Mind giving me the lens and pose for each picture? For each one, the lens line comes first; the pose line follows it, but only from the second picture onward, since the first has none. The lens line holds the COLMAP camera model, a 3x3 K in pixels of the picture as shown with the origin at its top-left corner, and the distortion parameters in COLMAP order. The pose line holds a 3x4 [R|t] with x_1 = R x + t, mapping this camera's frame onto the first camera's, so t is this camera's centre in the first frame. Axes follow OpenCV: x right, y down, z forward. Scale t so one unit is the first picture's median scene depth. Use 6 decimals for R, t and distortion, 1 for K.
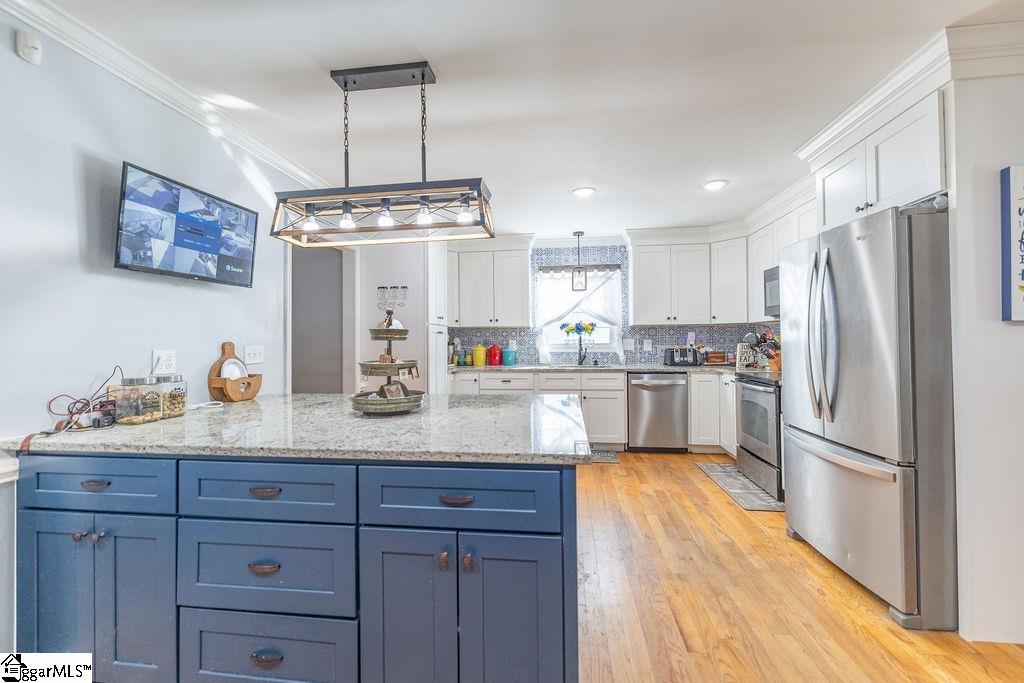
lens RADIAL K [[441.5, 0, 518.1], [0, 441.5, 336.6], [0, 0, 1]] dist [0.003207, -0.000581]
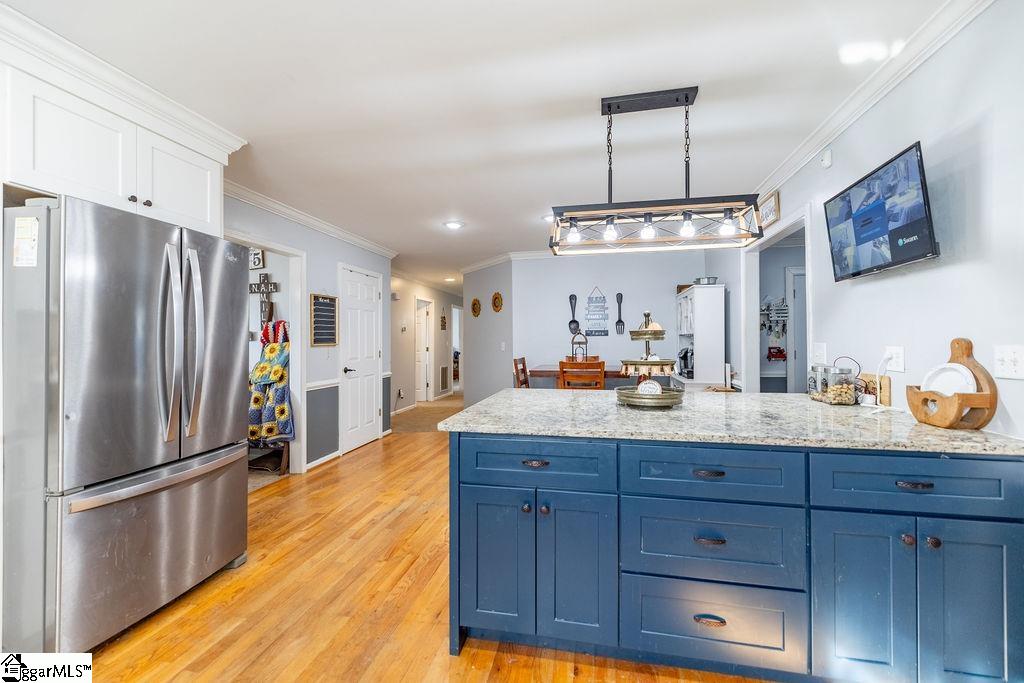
lens RADIAL K [[441.5, 0, 509.4], [0, 441.5, 337.0], [0, 0, 1]] dist [0.003207, -0.000581]
pose [[-0.995818, 0.017272, 0.089711, -0.047954], [0.015713, 0.999714, -0.018054, 0.013329], [-0.089997, -0.016569, -0.995804, 1.999075]]
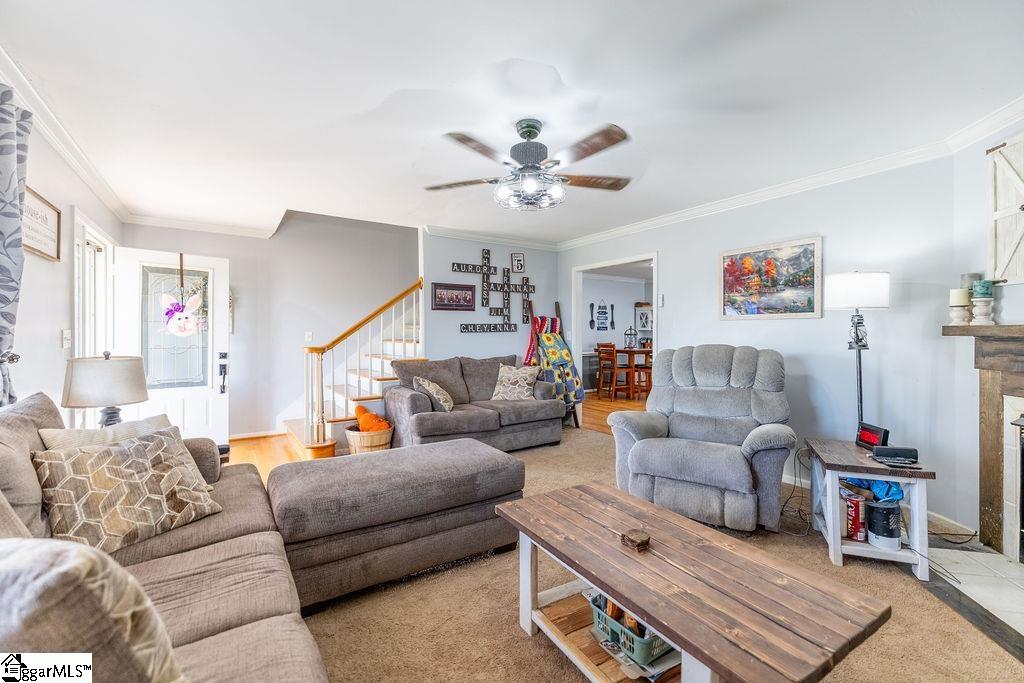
lens RADIAL K [[441.5, 0, 507.1], [0, 441.5, 336.8], [0, 0, 1]] dist [0.003207, -0.000581]
pose [[-0.764428, 0.016502, -0.644498, 3.113630], [0.016745, 0.999843, 0.005740, -0.011313], [0.644491, -0.006405, -0.764585, 1.926748]]
